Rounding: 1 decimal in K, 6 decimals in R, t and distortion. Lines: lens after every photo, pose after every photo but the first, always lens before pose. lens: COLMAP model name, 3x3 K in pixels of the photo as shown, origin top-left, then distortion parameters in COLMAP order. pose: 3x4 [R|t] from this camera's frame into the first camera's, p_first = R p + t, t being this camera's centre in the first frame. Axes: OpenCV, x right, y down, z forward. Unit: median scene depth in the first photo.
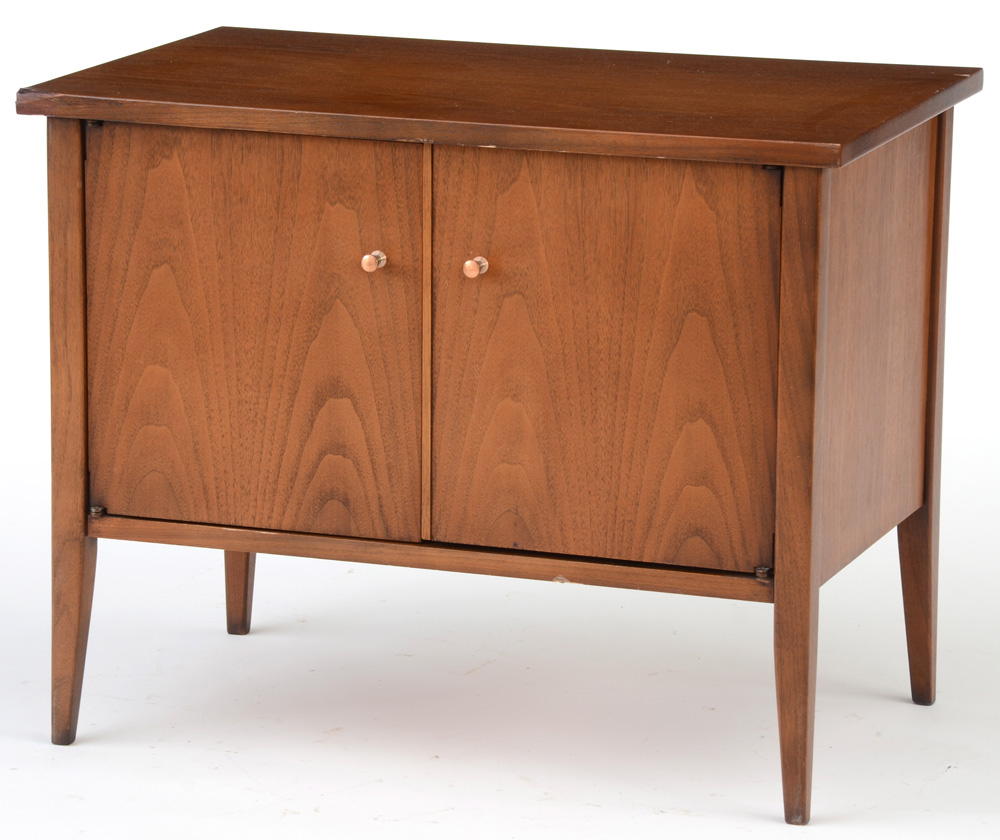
lens RADIAL K [[4759.2, 0, 508.9], [0, 4759.2, 386.2], [0, 0, 1]] dist [1.634549, 0.000000]
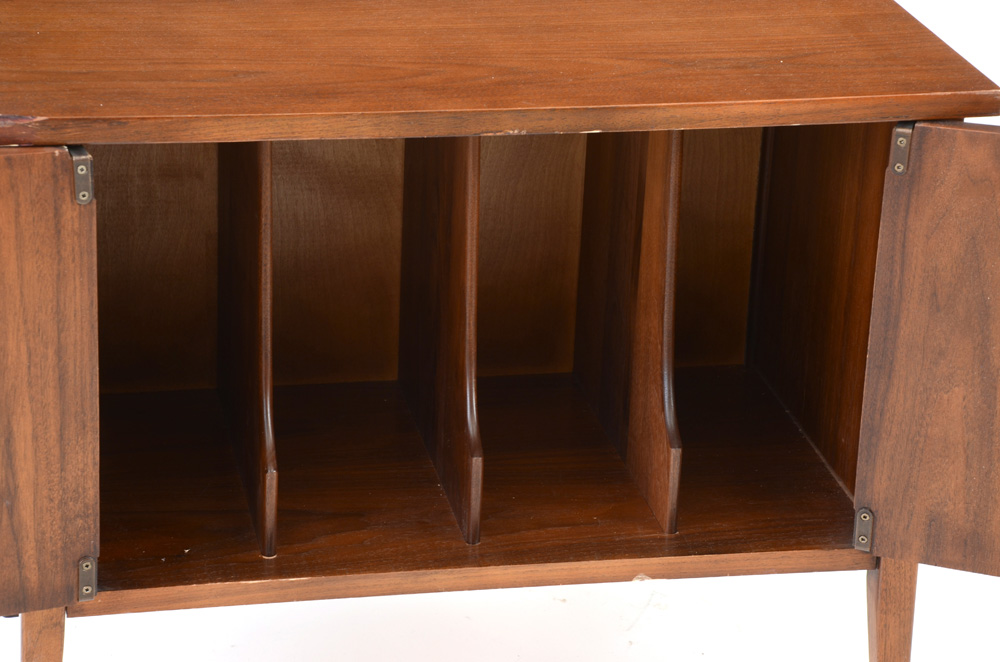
lens RADIAL K [[2781.6, 0, 503.9], [0, 2781.6, 329.4], [0, 0, 1]] dist [0.856405, 0.000000]
pose [[0.857988, -0.168114, 0.485381, -0.265553], [0.081282, 0.977456, 0.194868, -0.113326], [-0.507198, -0.127742, 0.852310, 0.562832]]
